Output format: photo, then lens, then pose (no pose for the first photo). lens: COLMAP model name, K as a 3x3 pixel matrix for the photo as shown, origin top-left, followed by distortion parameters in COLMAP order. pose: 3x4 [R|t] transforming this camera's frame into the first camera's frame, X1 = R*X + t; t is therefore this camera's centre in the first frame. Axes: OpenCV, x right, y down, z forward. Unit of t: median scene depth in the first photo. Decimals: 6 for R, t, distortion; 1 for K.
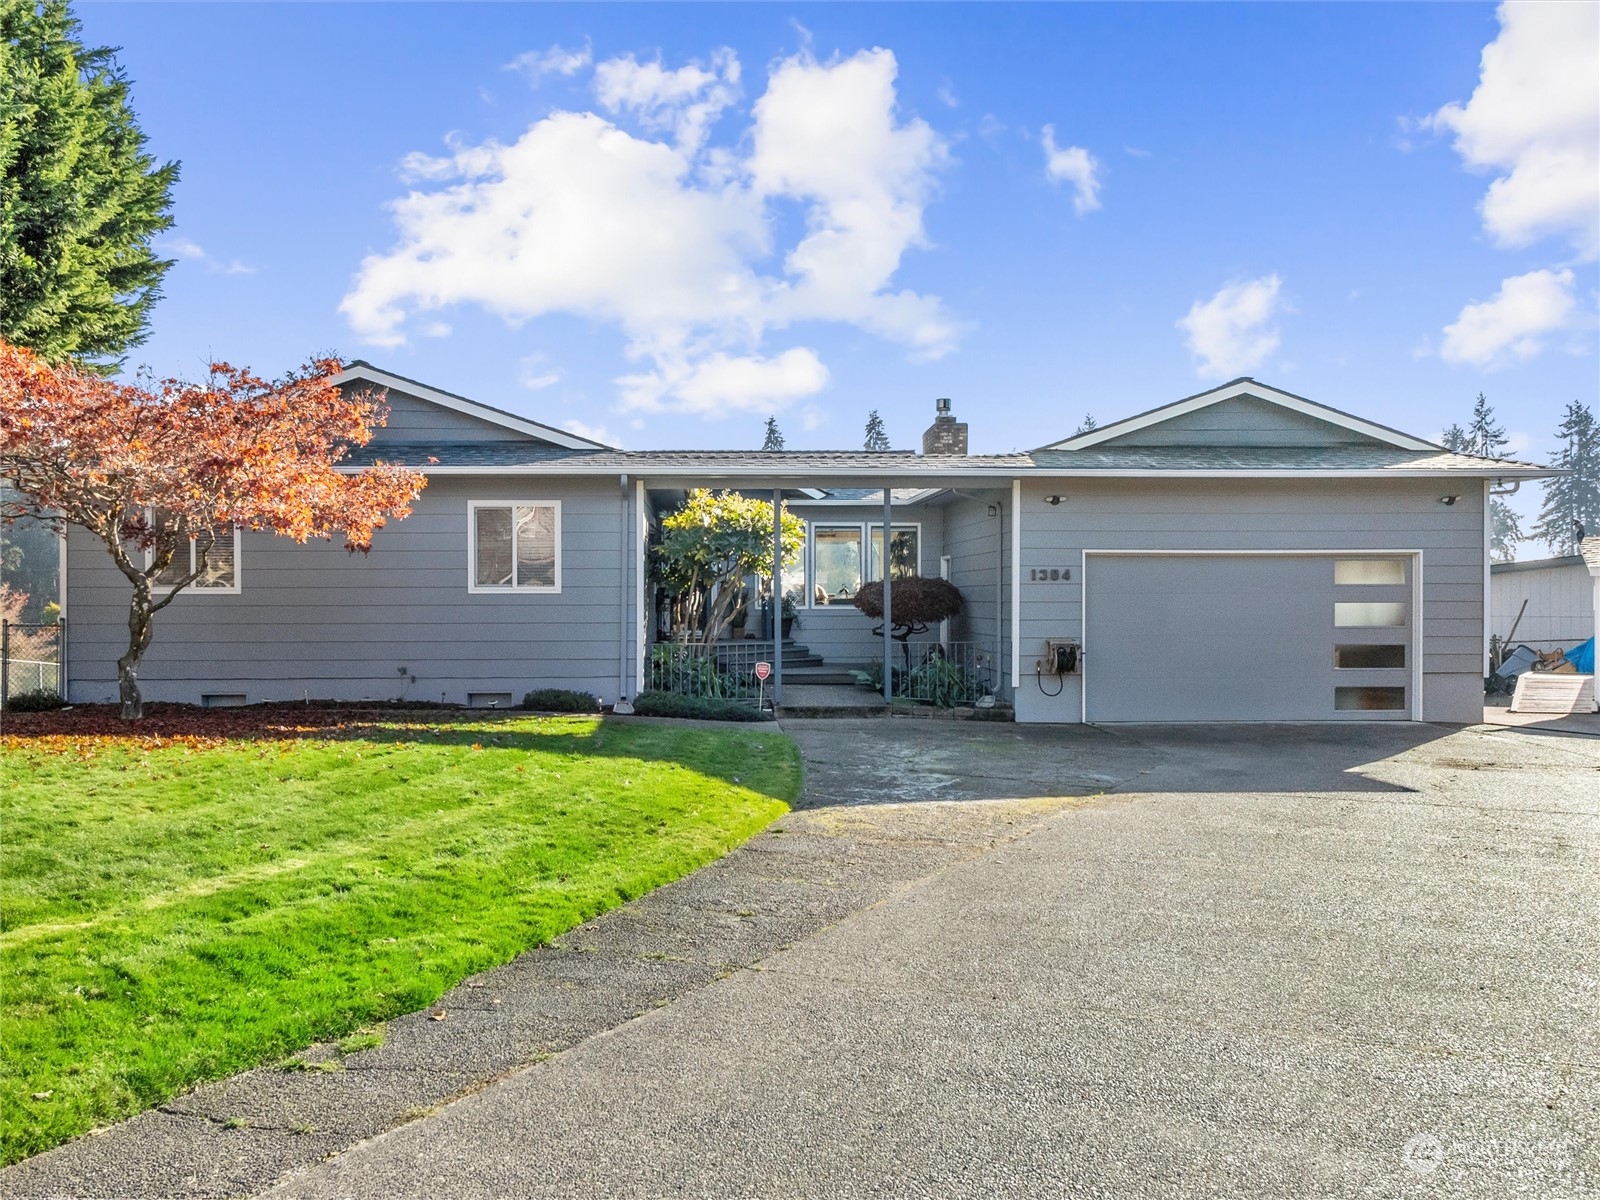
lens RADIAL K [[1419.5, 0, 794.3], [0, 1419.5, 600.7], [0, 0, 1]] dist [-0.005060, -0.004410]
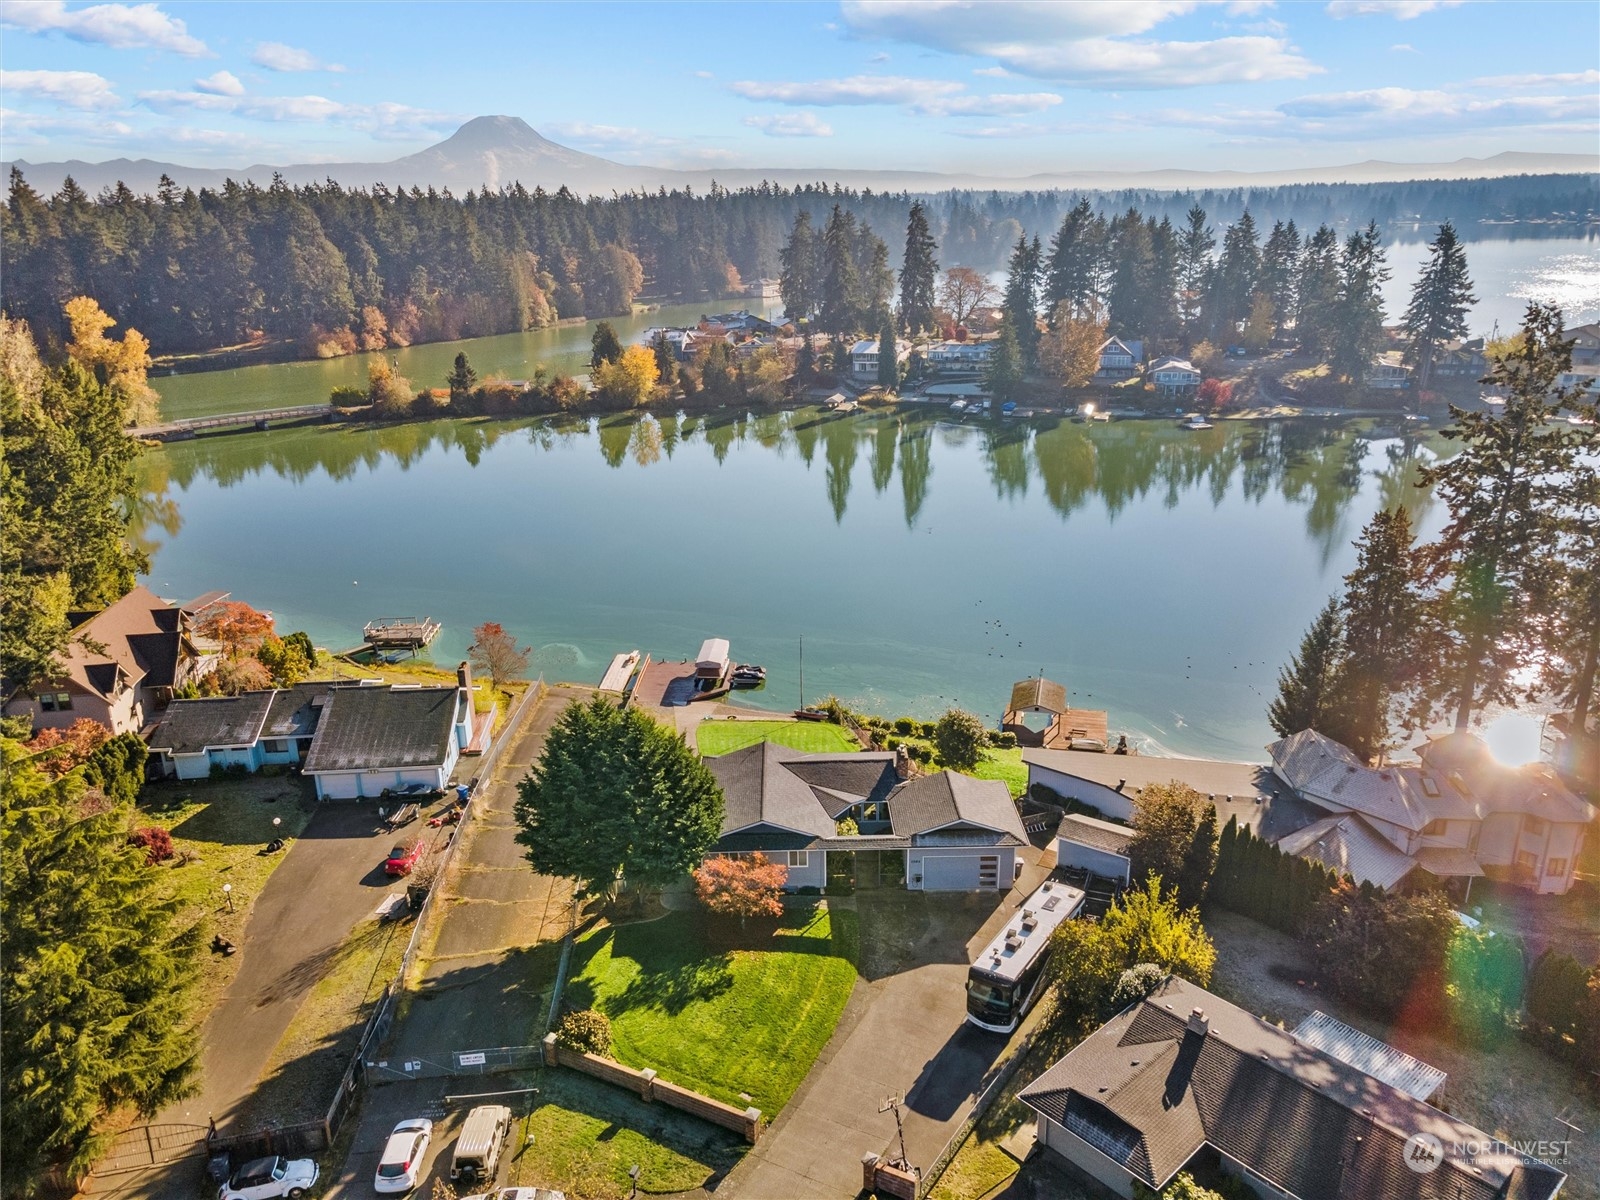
lens RADIAL K [[1171.8, 0, 797.3], [0, 1171.8, 608.2], [0, 0, 1]] dist [0.014462, 0.052695]
pose [[0.998662, -0.007109, -0.051223, 0.003205], [0.023016, 0.948103, 0.317130, -1.922420], [0.046310, -0.317884, 0.946998, -2.231918]]
